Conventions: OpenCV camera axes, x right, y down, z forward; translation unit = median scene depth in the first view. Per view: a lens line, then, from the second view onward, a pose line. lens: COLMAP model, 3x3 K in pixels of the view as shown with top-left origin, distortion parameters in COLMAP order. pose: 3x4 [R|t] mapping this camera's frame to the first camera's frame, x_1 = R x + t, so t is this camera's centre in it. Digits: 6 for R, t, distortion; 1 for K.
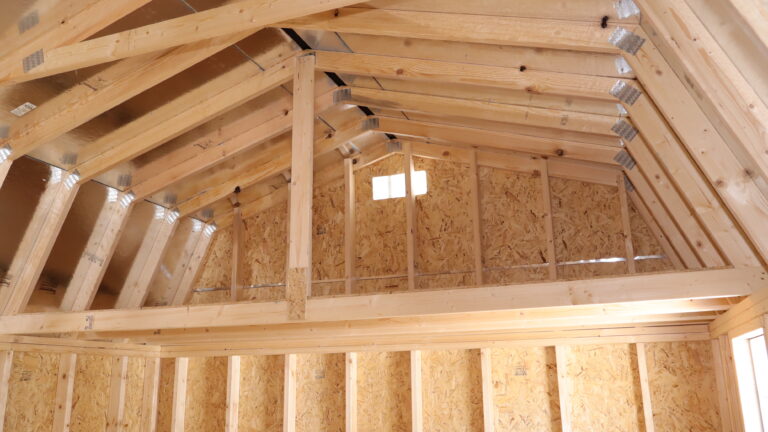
lens RADIAL K [[635.8, 0, 384.0], [0, 635.8, 216.0], [0, 0, 1]] dist [-0.016153, 0.004908]
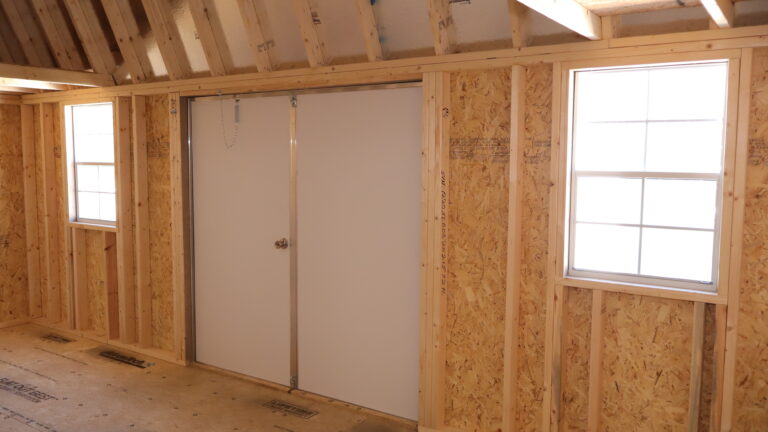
lens RADIAL K [[635.8, 0, 384.0], [0, 635.8, 216.0], [0, 0, 1]] dist [-0.016153, 0.004908]
pose [[0.234529, -0.072537, 0.969399, -0.789388], [-0.261216, 0.955833, 0.134718, -0.001694], [-0.936356, -0.284818, 0.205222, -0.295403]]
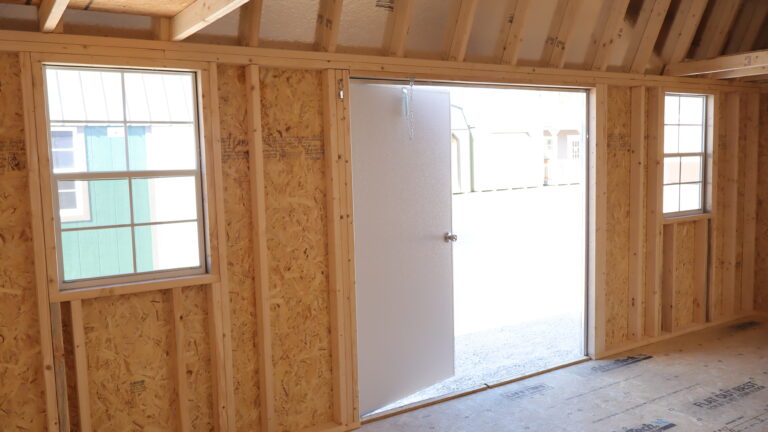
lens RADIAL K [[622.1, 0, 384.0], [0, 622.1, 216.0], [0, 0, 1]] dist [-0.029125, -0.000544]
pose [[-0.778679, -0.028459, 0.626777, -0.336123], [-0.125858, 0.985751, -0.111602, 0.313106], [-0.614670, -0.165787, -0.771165, 0.912292]]
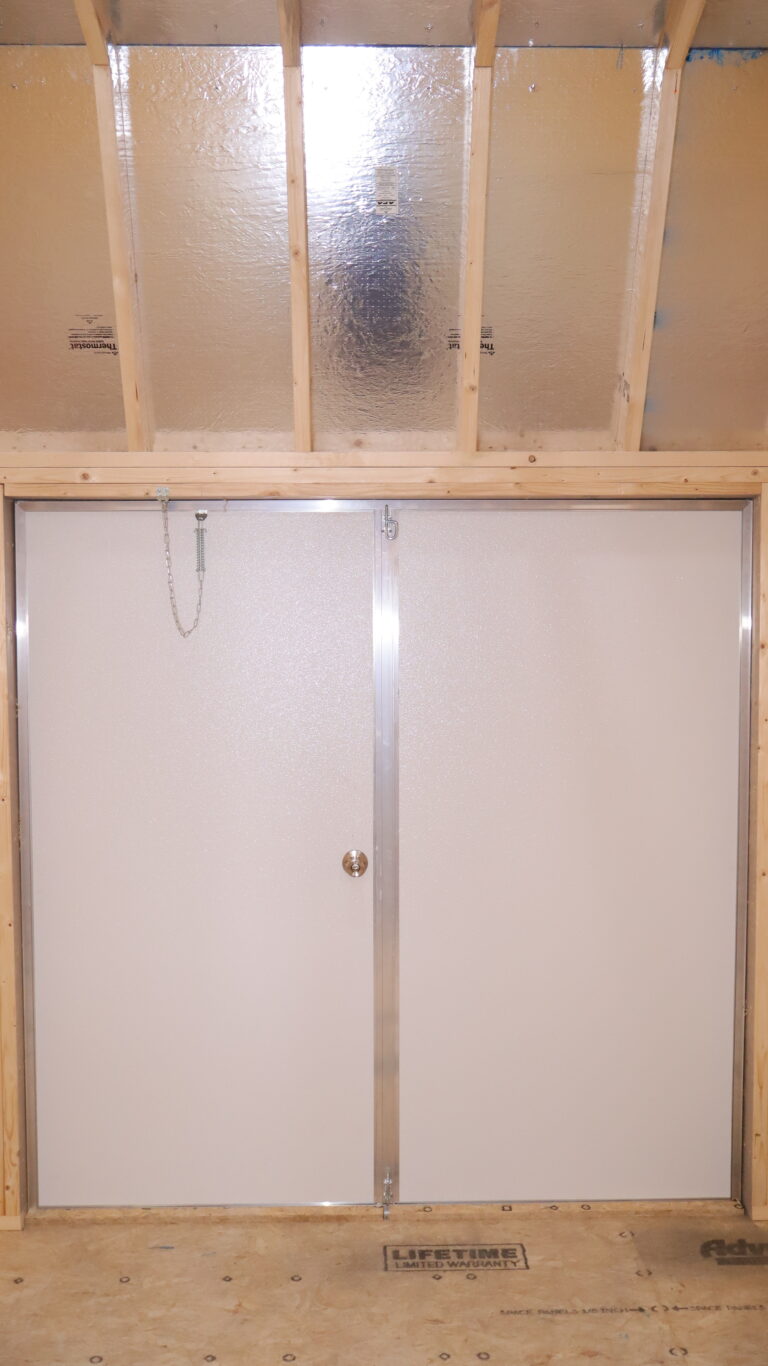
lens RADIAL K [[1130.8, 0, 384.0], [0, 1130.8, 683.0], [0, 0, 1]] dist [-0.016153, 0.004908]
pose [[-0.357624, -0.030360, 0.933372, -0.547772], [-0.232651, 0.970855, -0.057562, 0.144495], [-0.904422, -0.237735, -0.354264, 0.341356]]
